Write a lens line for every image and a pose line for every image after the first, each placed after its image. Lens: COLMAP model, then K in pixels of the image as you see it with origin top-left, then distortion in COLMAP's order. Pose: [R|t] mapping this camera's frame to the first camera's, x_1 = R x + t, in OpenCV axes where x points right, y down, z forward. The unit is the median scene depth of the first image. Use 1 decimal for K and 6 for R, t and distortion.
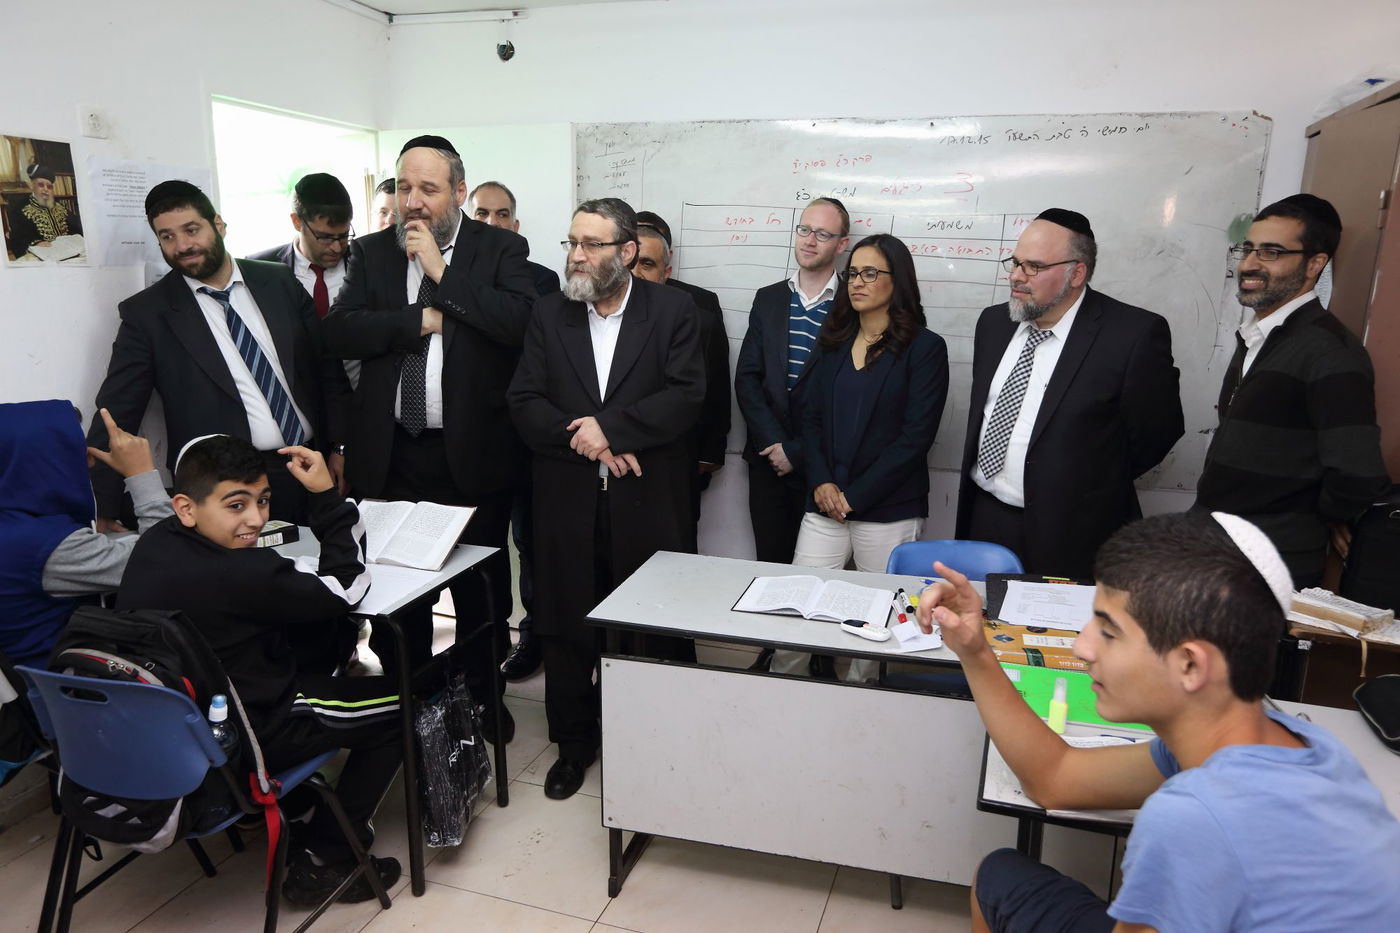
lens RADIAL K [[991.4, 0, 692.5], [0, 991.4, 476.0], [0, 0, 1]] dist [-0.007910, 0.040076]
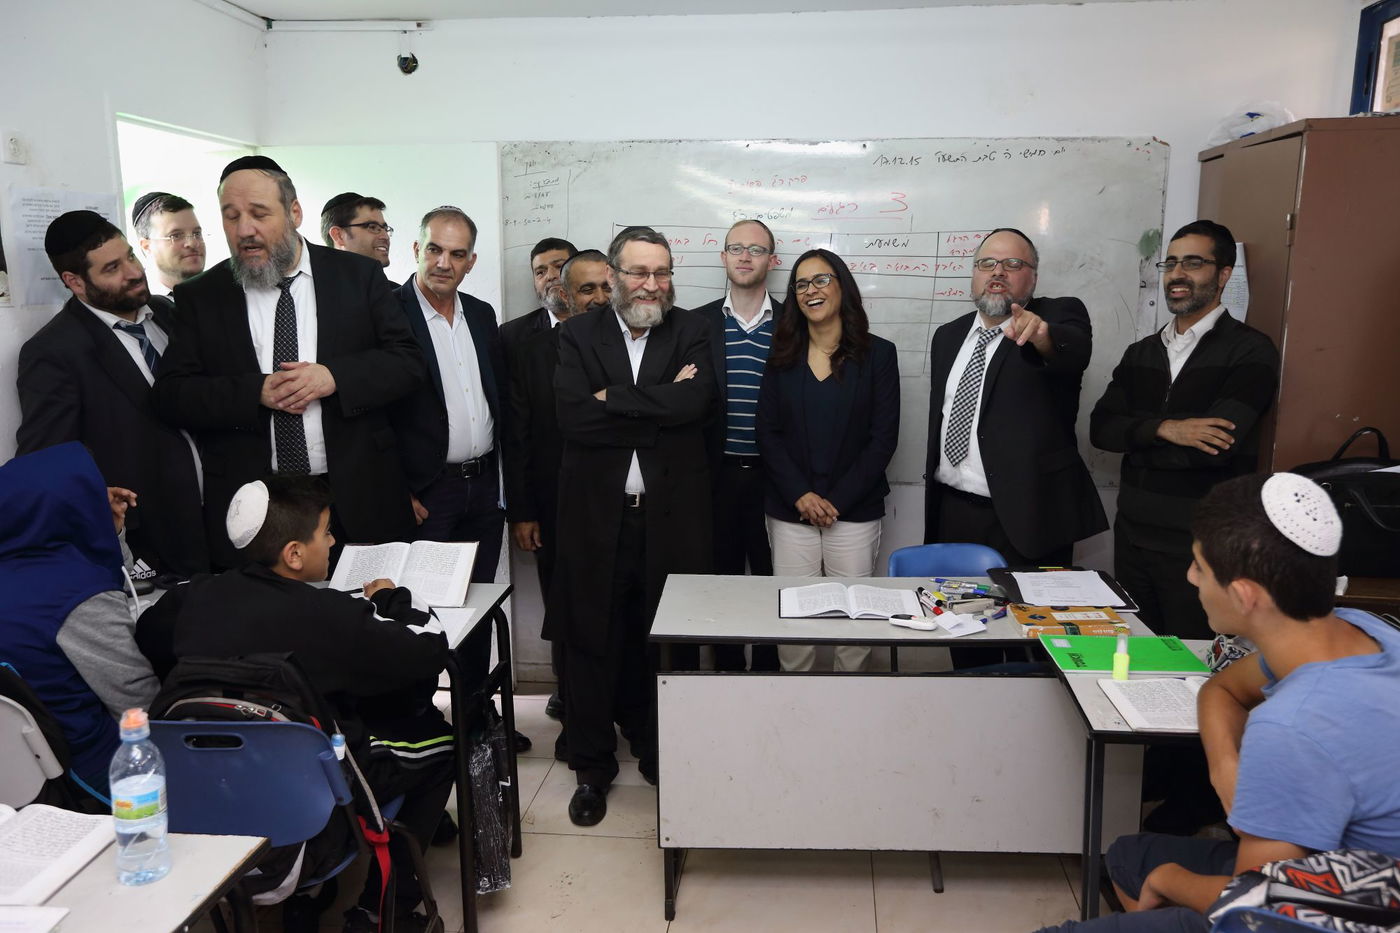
lens RADIAL K [[1161.9, 0, 710.6], [0, 1161.9, 470.8], [0, 0, 1]] dist [0.011725, 0.058233]
pose [[0.976138, -0.057437, 0.209418, -0.243763], [0.066592, 0.997097, -0.036925, 0.018706], [-0.206689, 0.049989, 0.977129, -0.166791]]
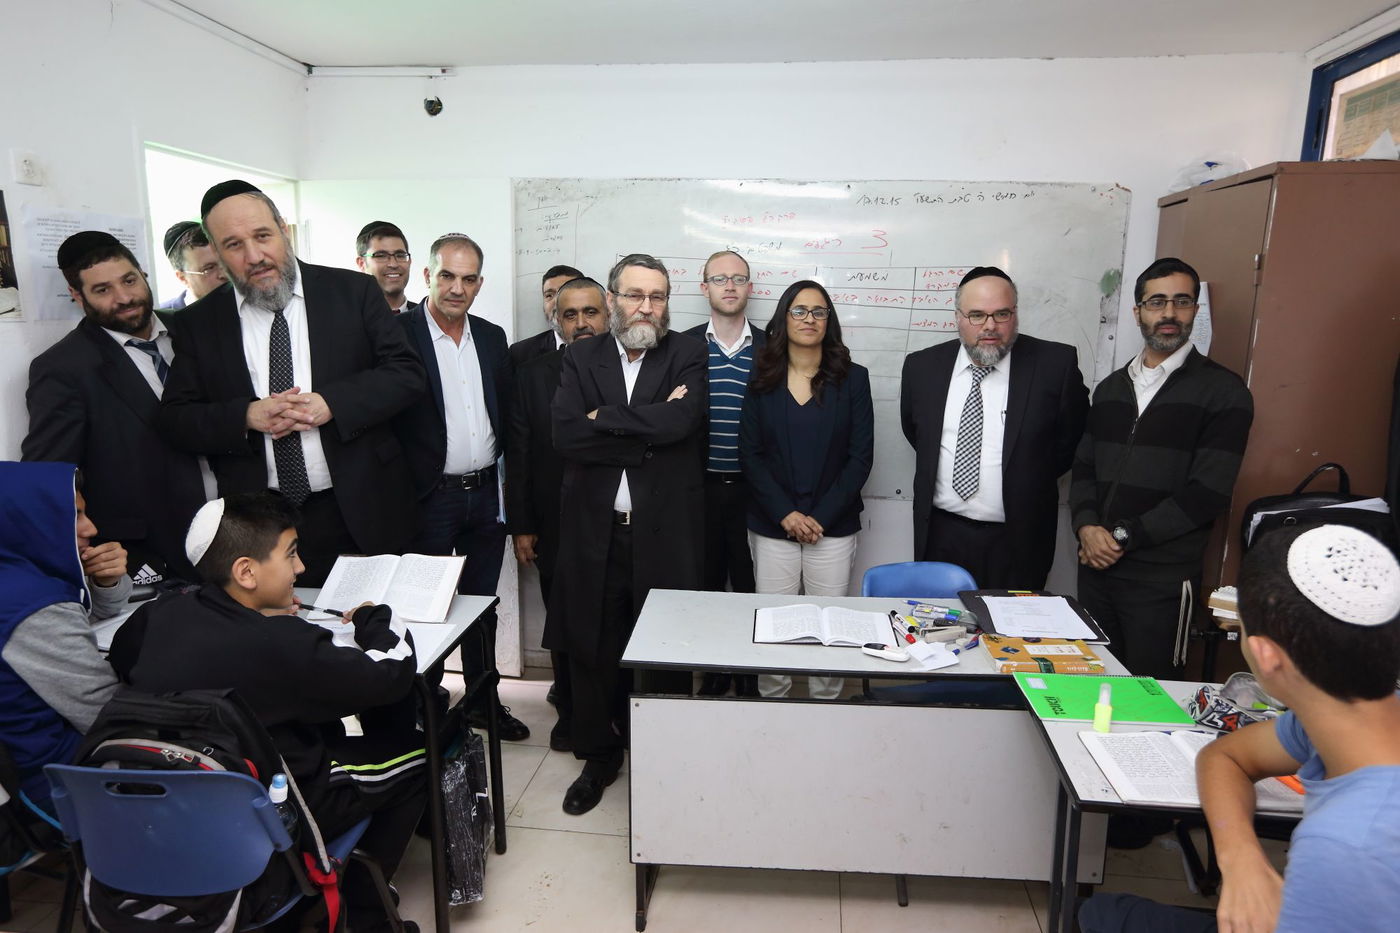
lens RADIAL K [[932.0, 0, 709.4], [0, 932.0, 474.8], [0, 0, 1]] dist [-0.024915, 0.044114]
pose [[0.979772, -0.039570, 0.196165, -0.168688], [0.045568, 0.998619, -0.026154, -0.016434], [-0.194859, 0.034564, 0.980222, 0.027834]]
